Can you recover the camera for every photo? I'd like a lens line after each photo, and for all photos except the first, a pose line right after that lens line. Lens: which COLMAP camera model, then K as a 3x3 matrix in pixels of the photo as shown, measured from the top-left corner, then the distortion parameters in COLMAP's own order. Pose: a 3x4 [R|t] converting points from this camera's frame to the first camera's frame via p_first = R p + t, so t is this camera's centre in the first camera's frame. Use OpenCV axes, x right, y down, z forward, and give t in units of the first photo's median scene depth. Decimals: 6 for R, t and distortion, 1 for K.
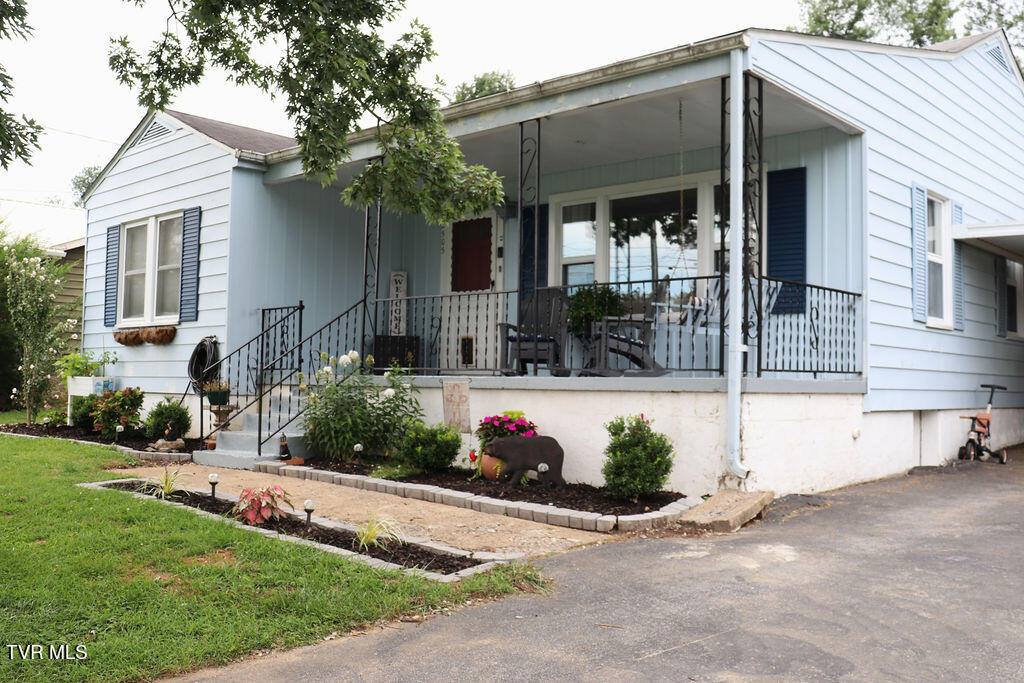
lens RADIAL K [[942.1, 0, 512.0], [0, 942.1, 341.5], [0, 0, 1]] dist [0.011906, 0.004725]
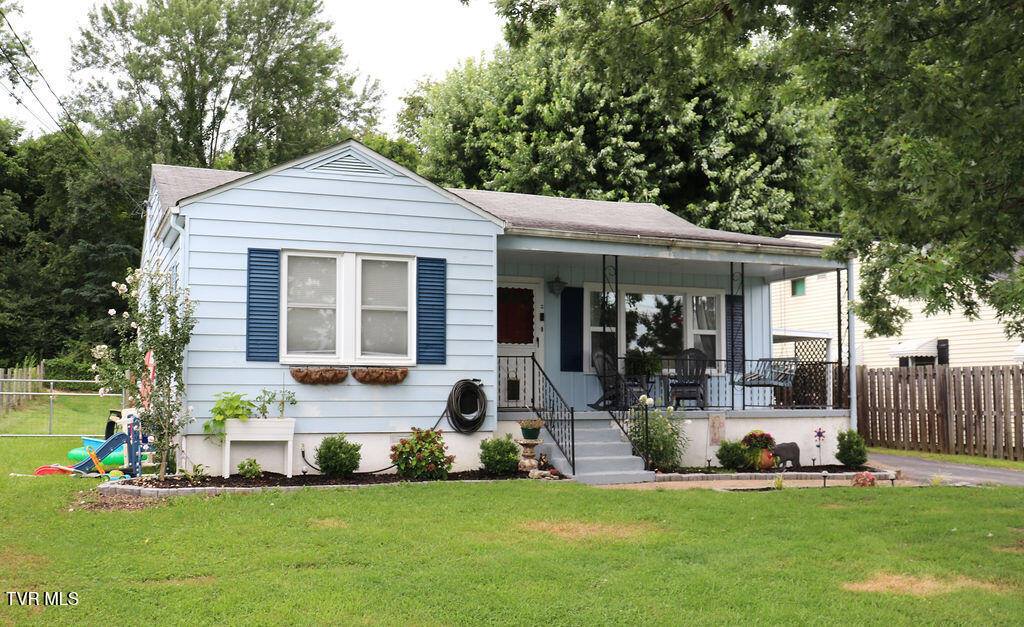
lens RADIAL K [[1191.8, 0, 512.0], [0, 1191.8, 313.5], [0, 0, 1]] dist [-0.064262, -0.002309]
pose [[0.404765, 0.065516, 0.912071, -1.517813], [-0.027629, 0.997851, -0.059416, -0.000223], [-0.914003, -0.001150, 0.405706, 0.360639]]
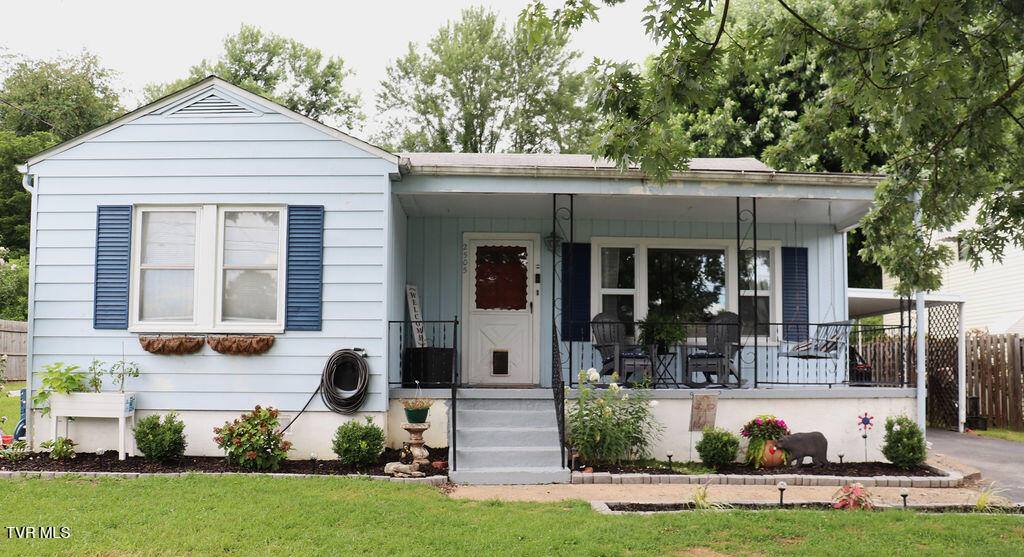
lens RADIAL K [[889.7, 0, 512.1], [0, 889.7, 331.4], [0, 0, 1]] dist [-0.128757, 0.007672]
pose [[0.719641, 0.035454, 0.693440, -0.770613], [-0.024898, 0.999371, -0.025257, -0.003603], [-0.693899, 0.000911, 0.720071, 0.247020]]
